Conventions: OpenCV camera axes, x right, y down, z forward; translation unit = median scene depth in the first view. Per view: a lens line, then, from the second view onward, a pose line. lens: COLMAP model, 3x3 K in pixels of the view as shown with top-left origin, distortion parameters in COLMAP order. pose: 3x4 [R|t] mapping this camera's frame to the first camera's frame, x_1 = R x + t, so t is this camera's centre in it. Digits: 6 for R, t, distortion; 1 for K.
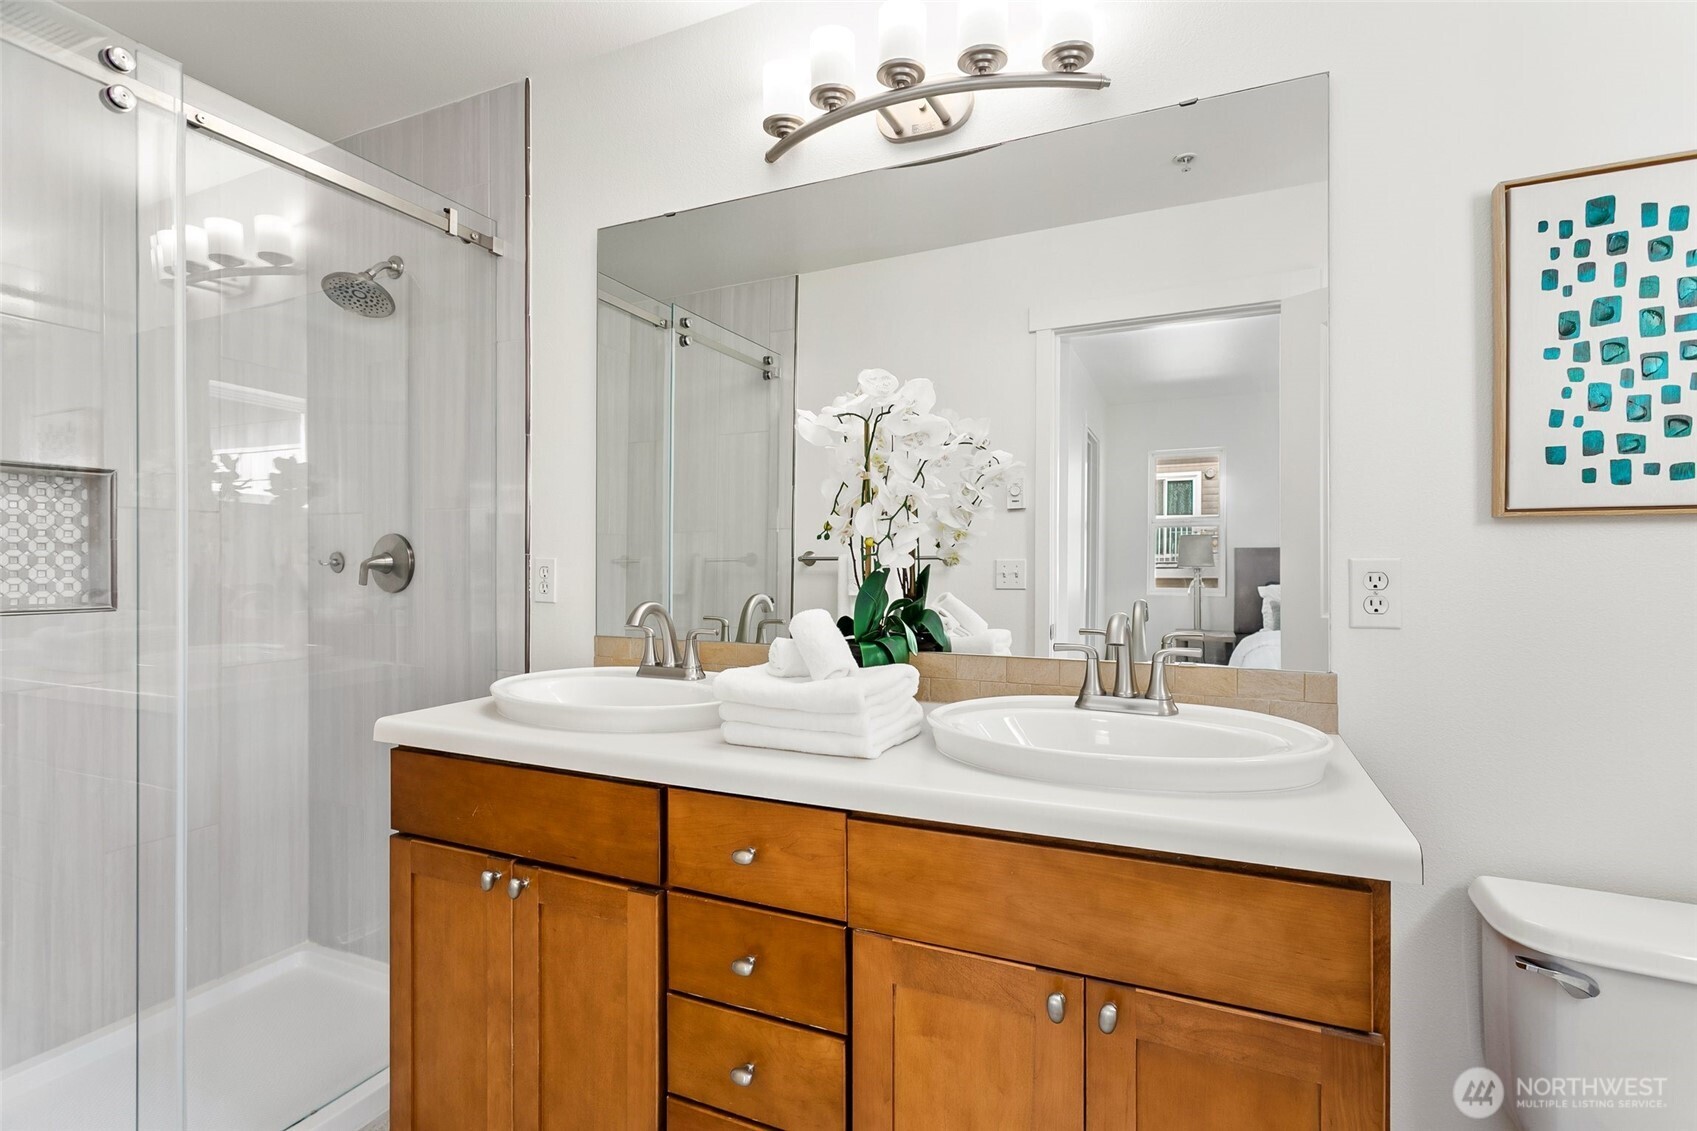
lens RADIAL K [[795.2, 0, 846.7], [0, 795.2, 555.4], [0, 0, 1]] dist [0.003091, 0.000842]
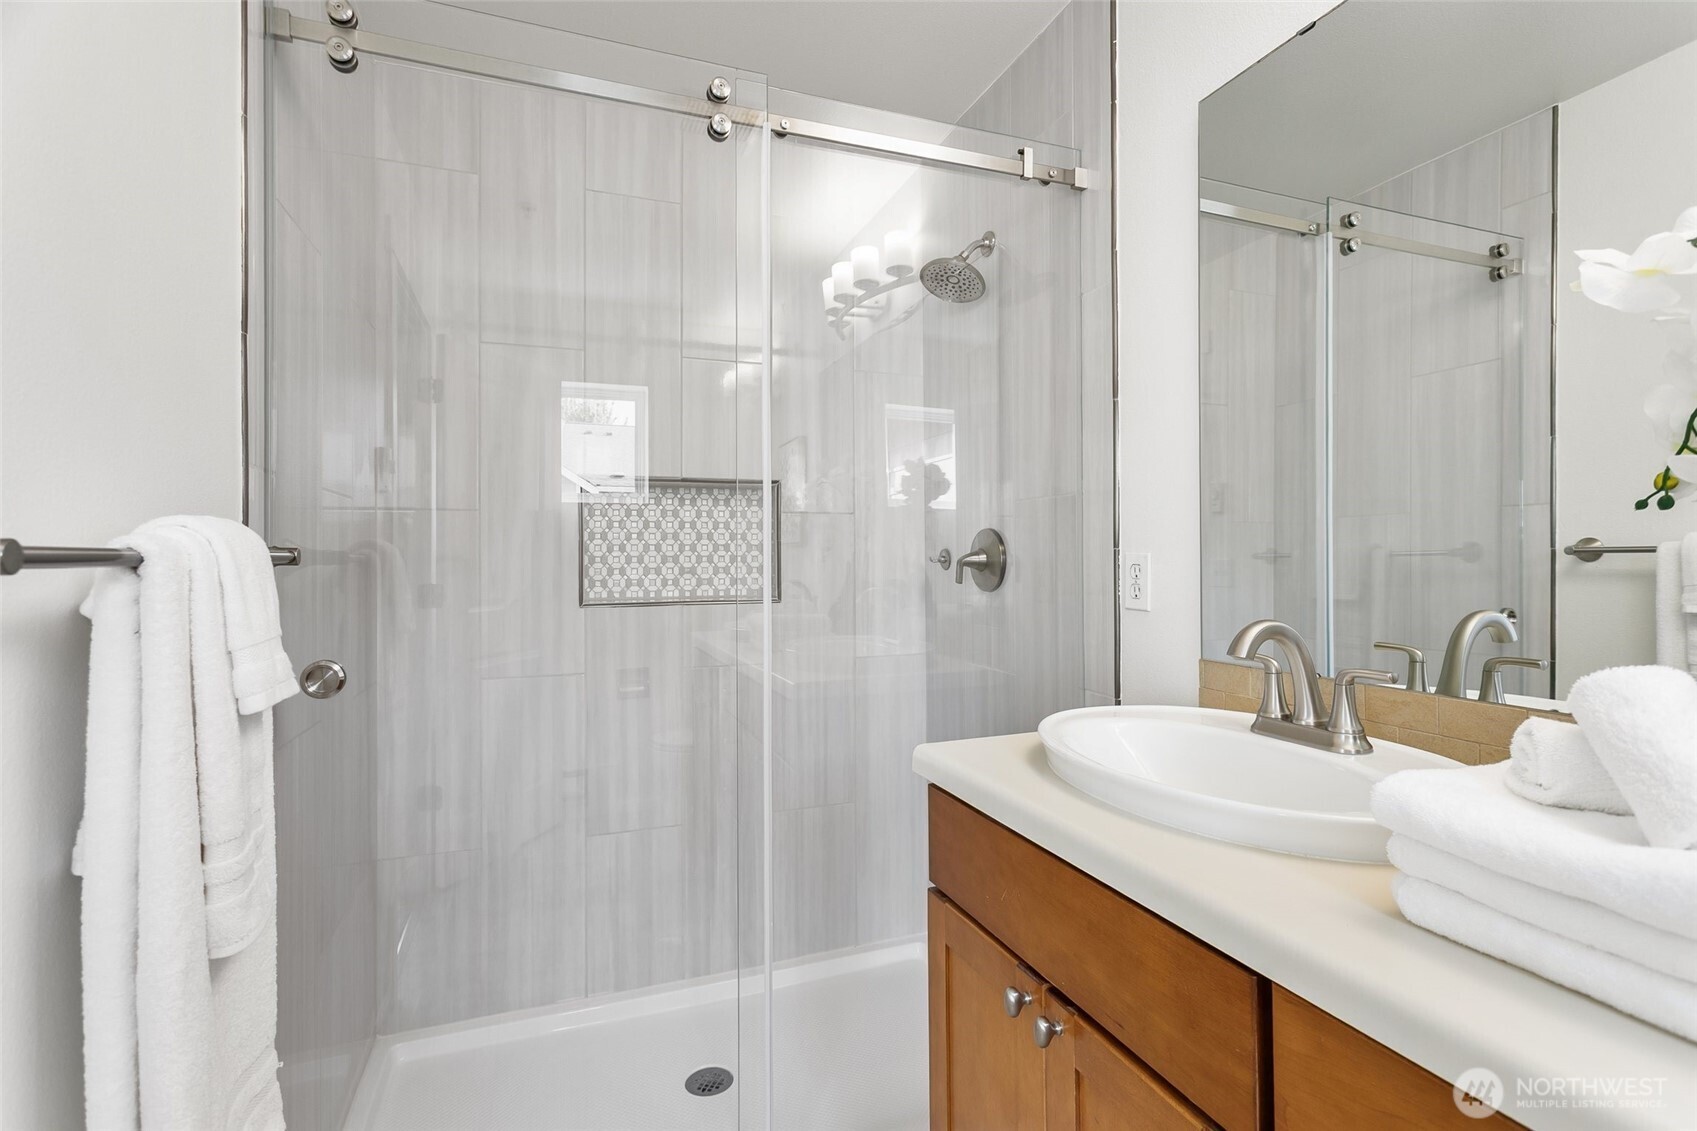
lens RADIAL K [[795.2, 0, 859.2], [0, 795.2, 550.6], [0, 0, 1]] dist [0.003091, 0.000842]
pose [[0.712557, -0.011541, -0.701519, -0.025178], [0.011935, 0.999919, -0.004328, 0.000970], [0.701512, -0.005289, 0.712638, 0.246881]]
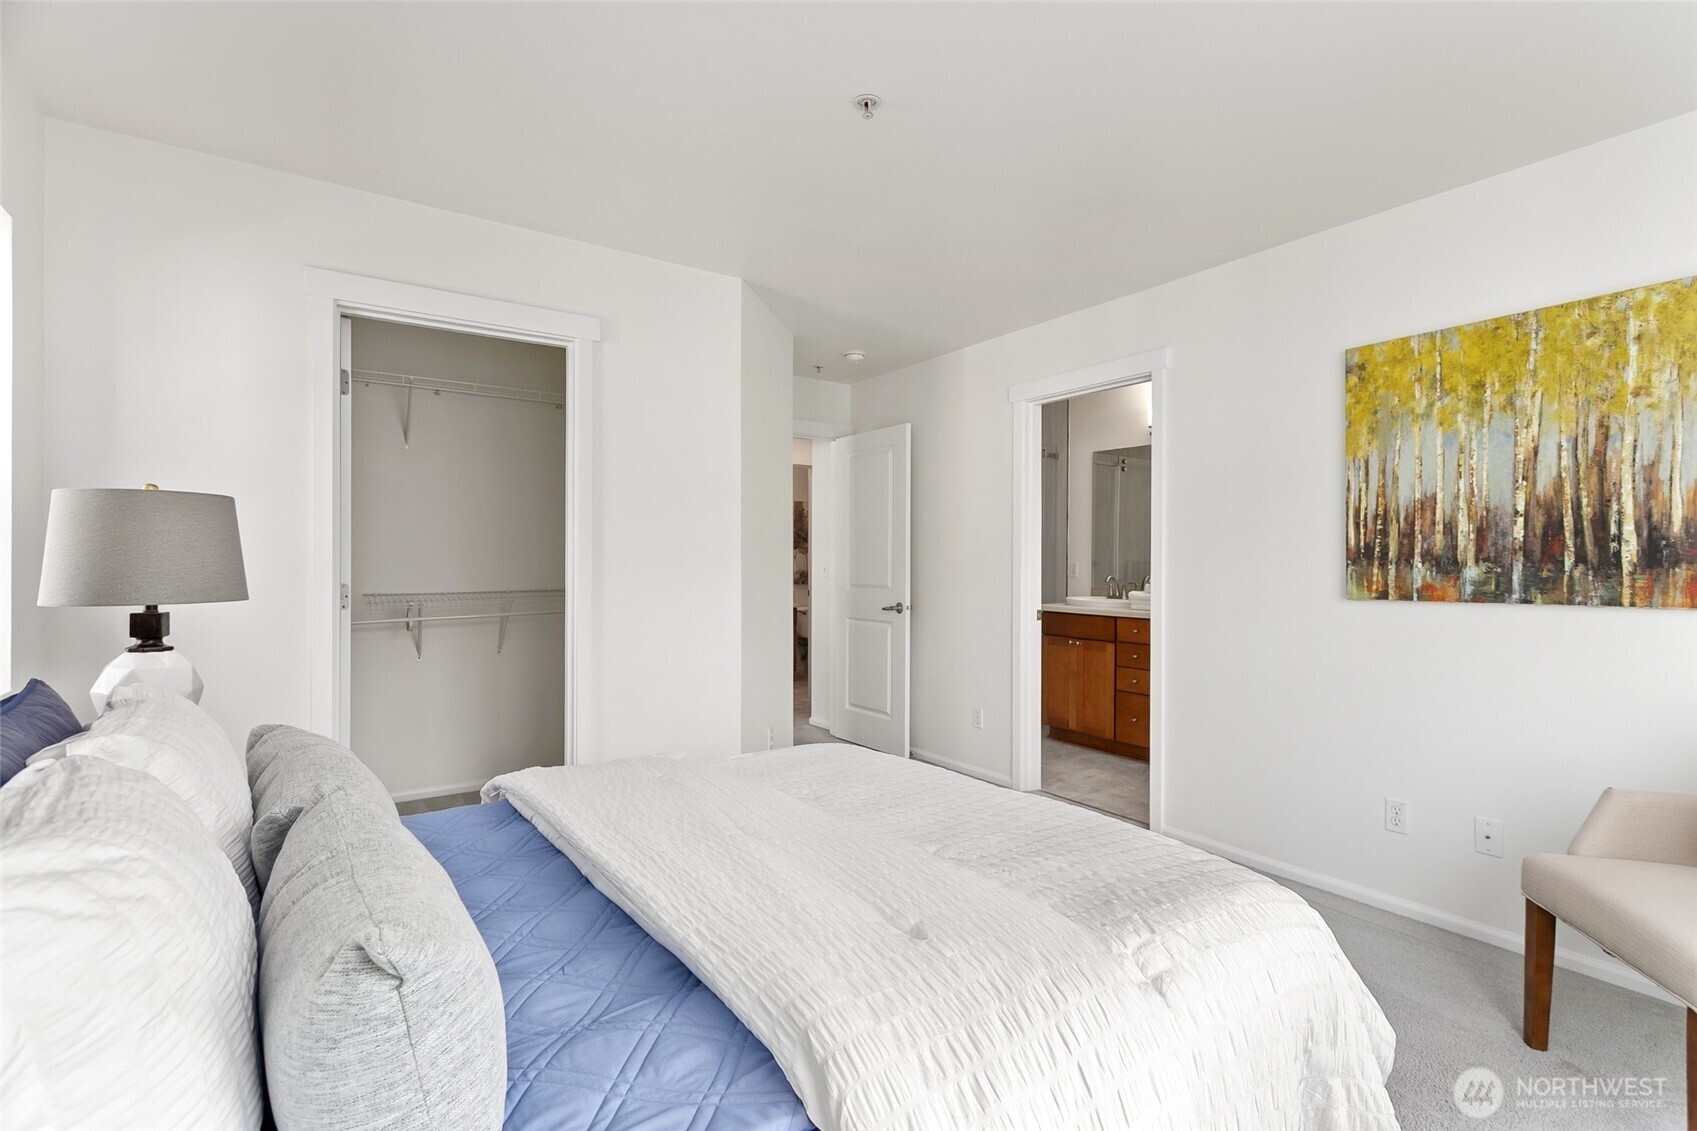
lens RADIAL K [[795.2, 0, 851.4], [0, 795.2, 560.5], [0, 0, 1]] dist [0.003091, 0.000842]
pose [[0.859089, 0.008382, -0.511758, 0.413292], [-0.004895, 0.999955, 0.008160, -0.022250], [0.511804, -0.004505, 0.859091, -1.912576]]
